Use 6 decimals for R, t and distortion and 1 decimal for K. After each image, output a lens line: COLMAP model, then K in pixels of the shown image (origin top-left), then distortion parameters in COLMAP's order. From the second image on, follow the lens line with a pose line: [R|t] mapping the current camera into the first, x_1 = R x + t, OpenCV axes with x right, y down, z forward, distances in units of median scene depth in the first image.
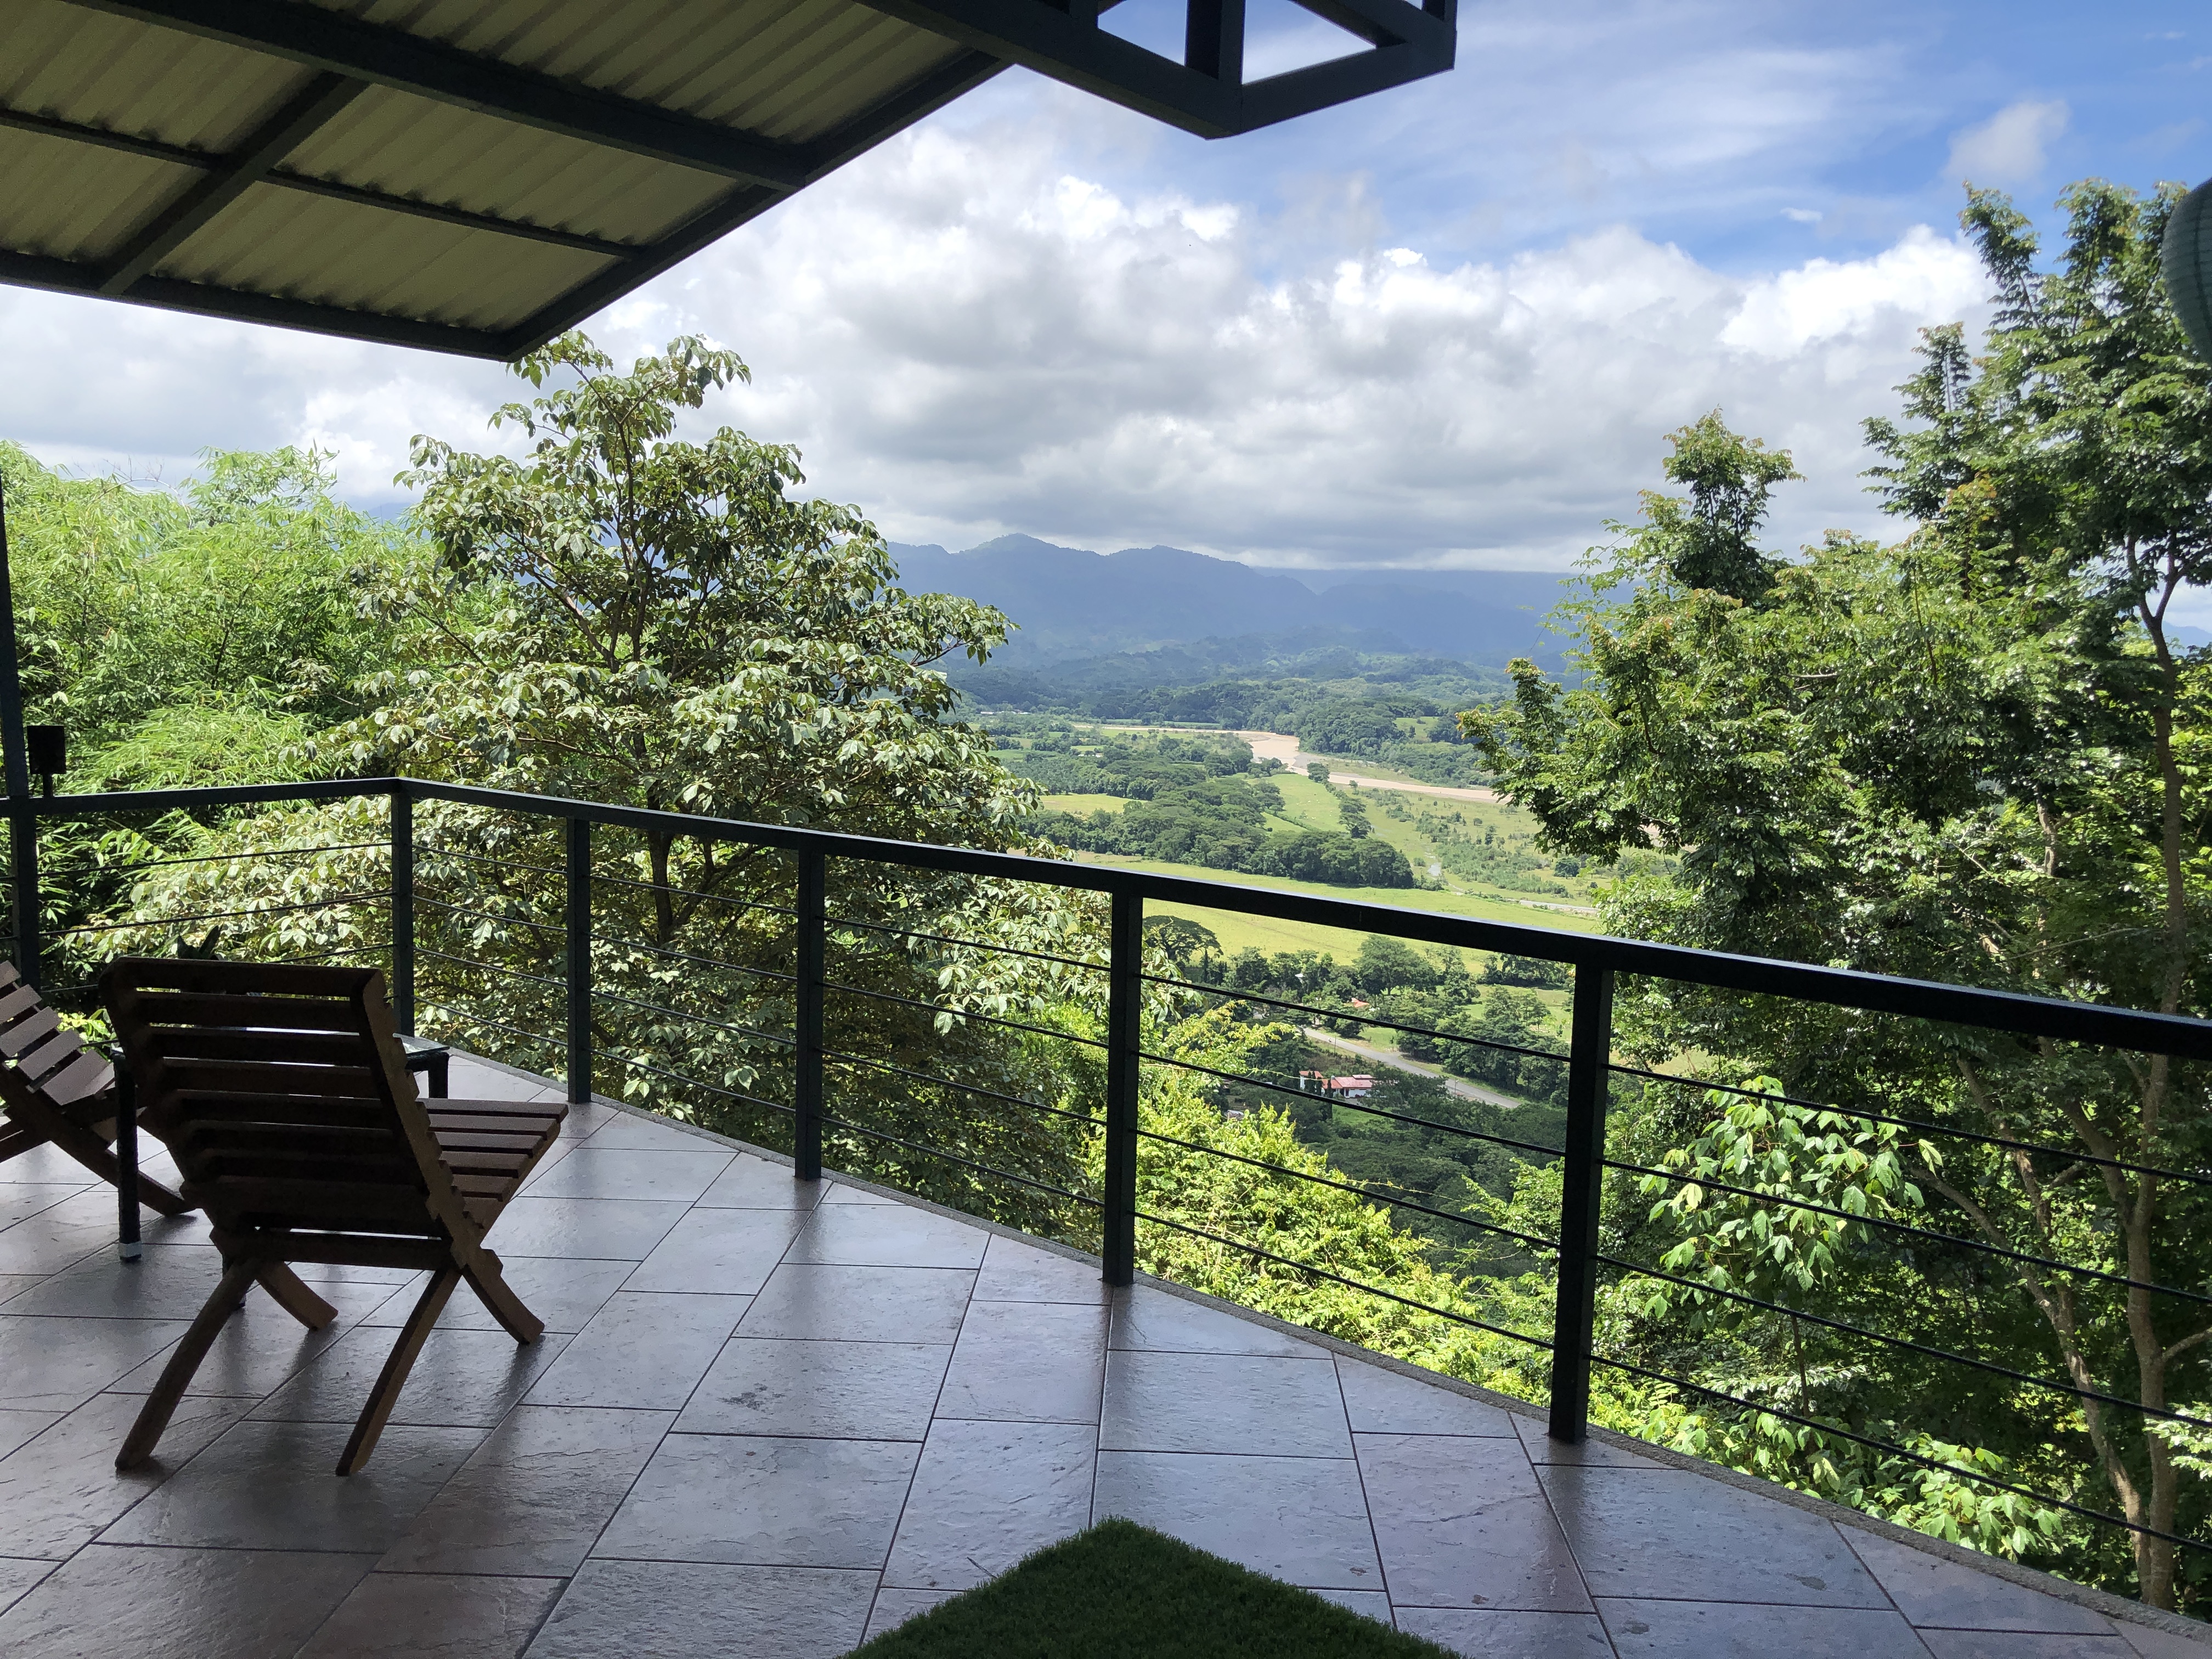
lens RADIAL K [[1867.8, 0, 1124.7], [0, 1867.8, 830.7], [0, 0, 1]] dist [0.009970, -0.007490]
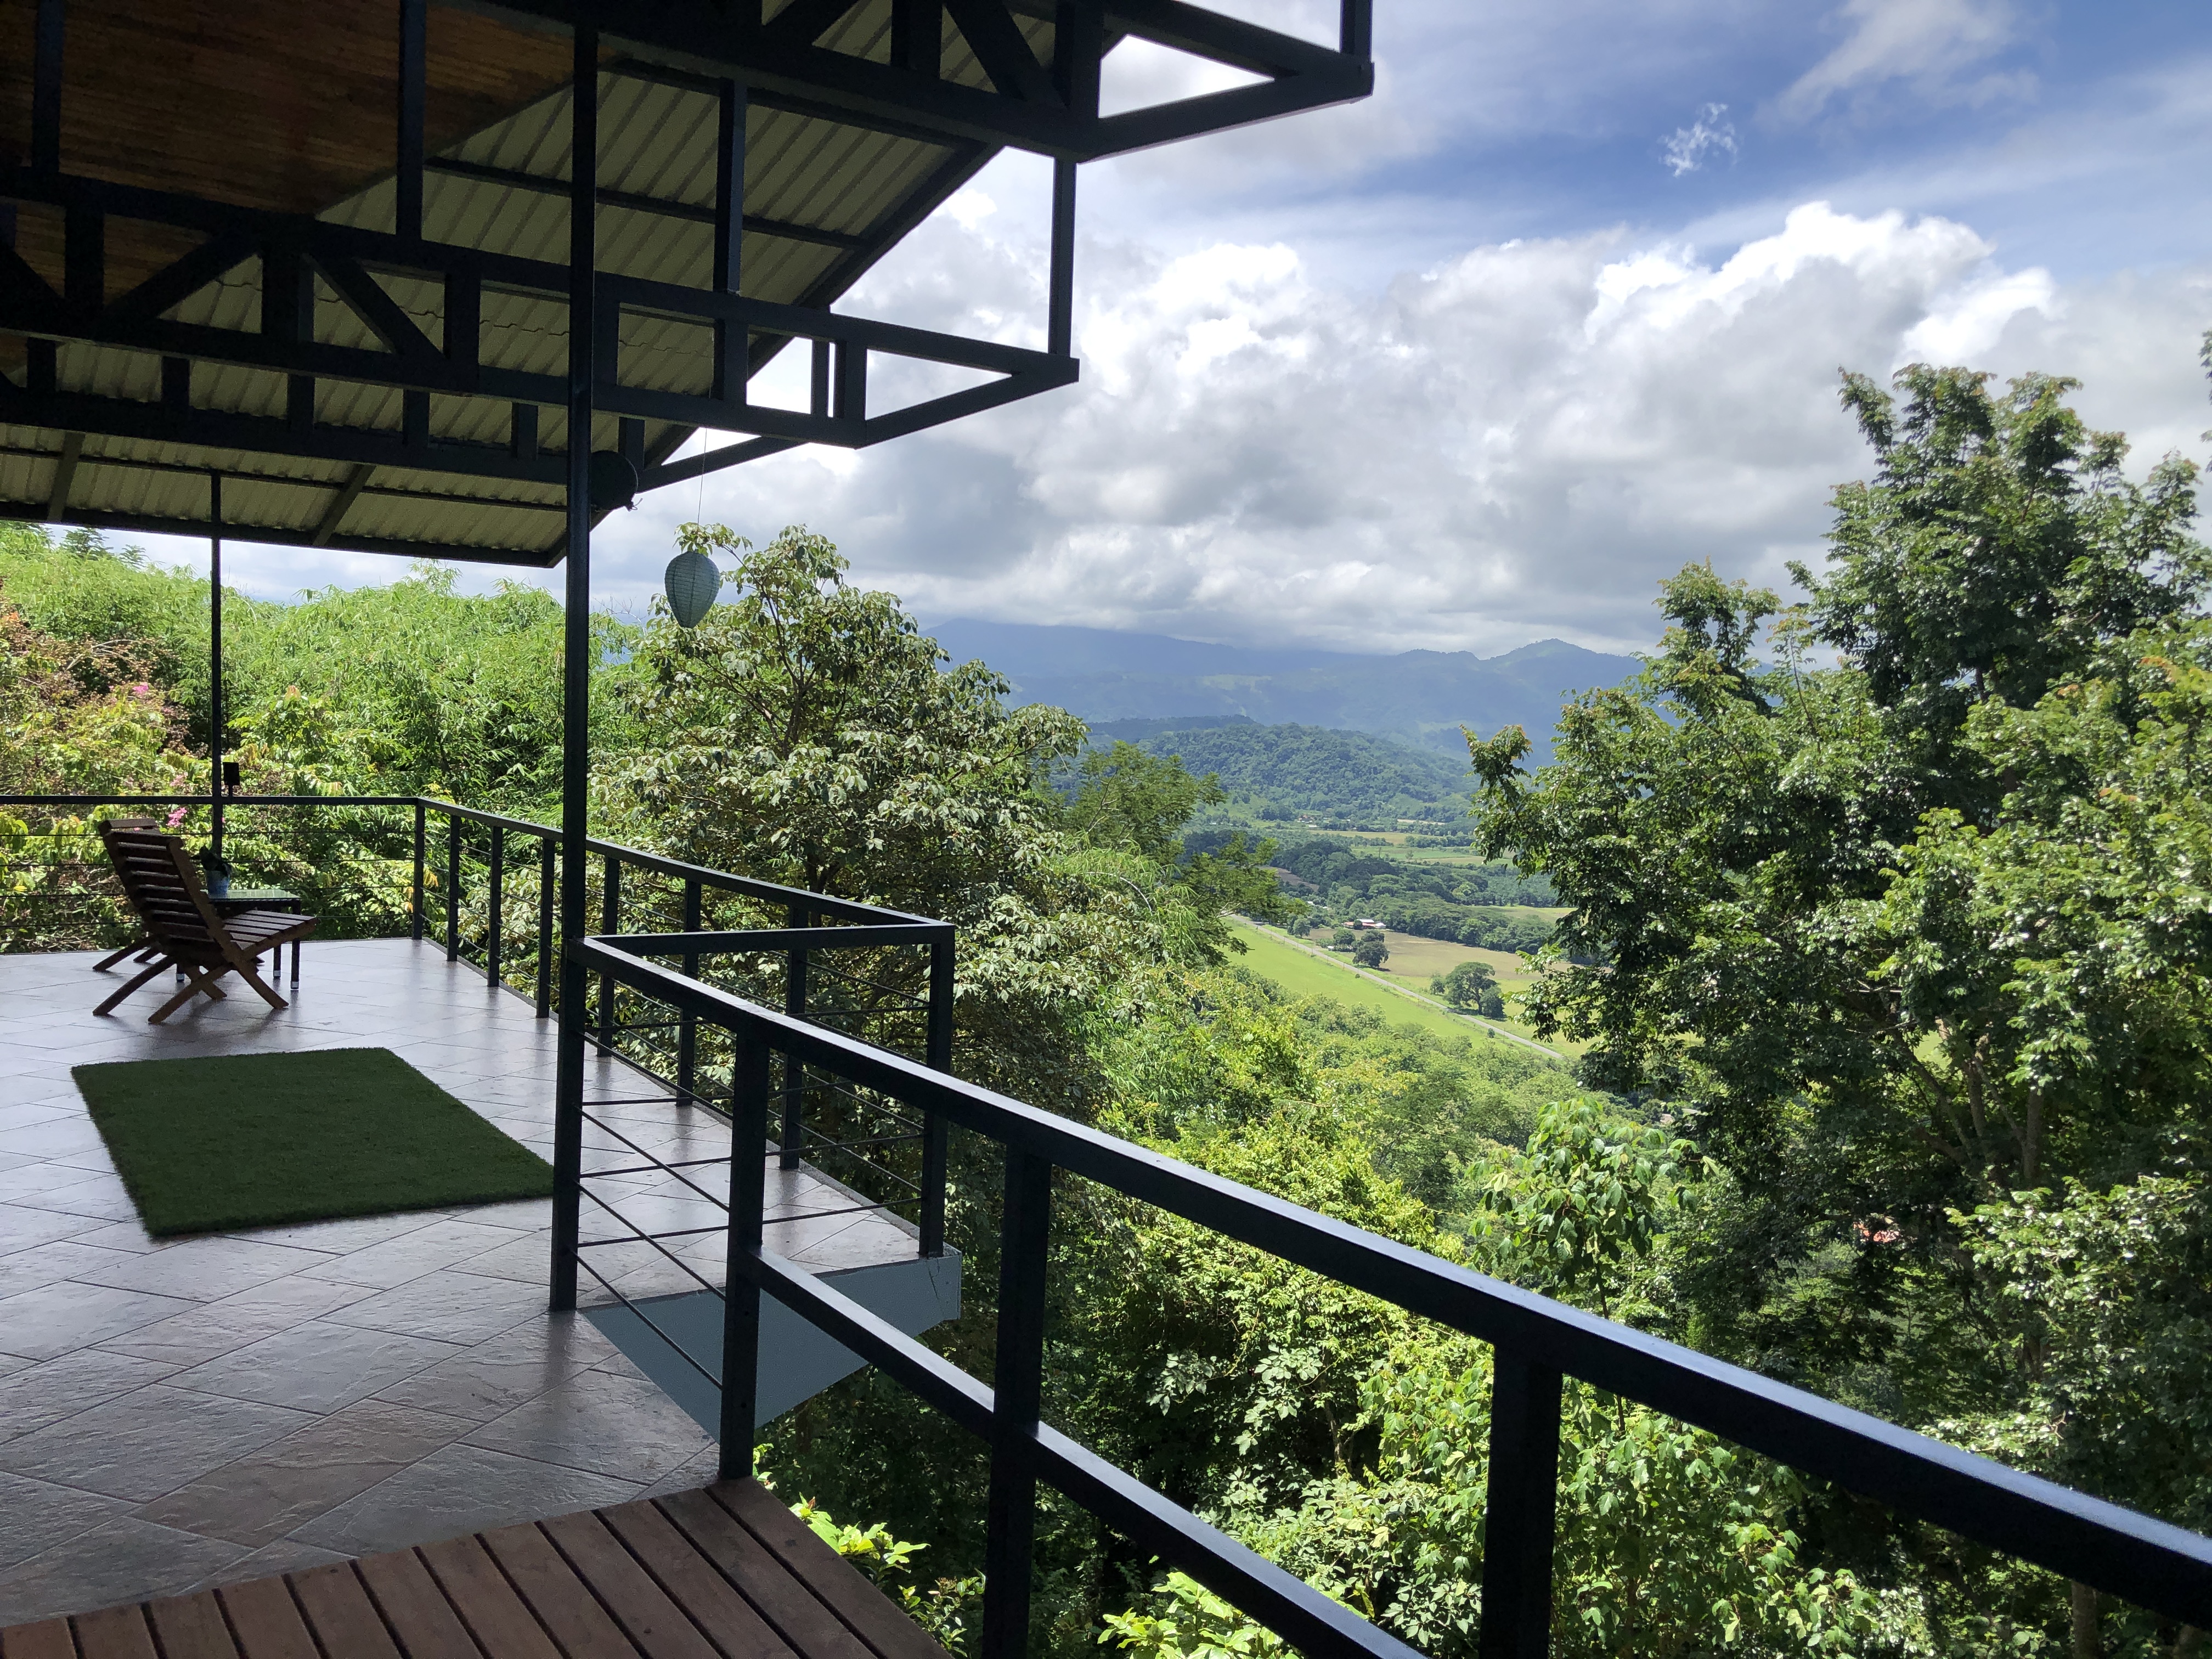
lens RADIAL K [[1867.8, 0, 1124.7], [0, 1867.8, 830.7], [0, 0, 1]] dist [0.009970, -0.007490]
pose [[0.951484, 0.028456, -0.306380, 0.470009], [-0.047864, 0.997282, -0.056017, 0.043503], [0.303953, 0.067964, 0.950260, -0.312842]]
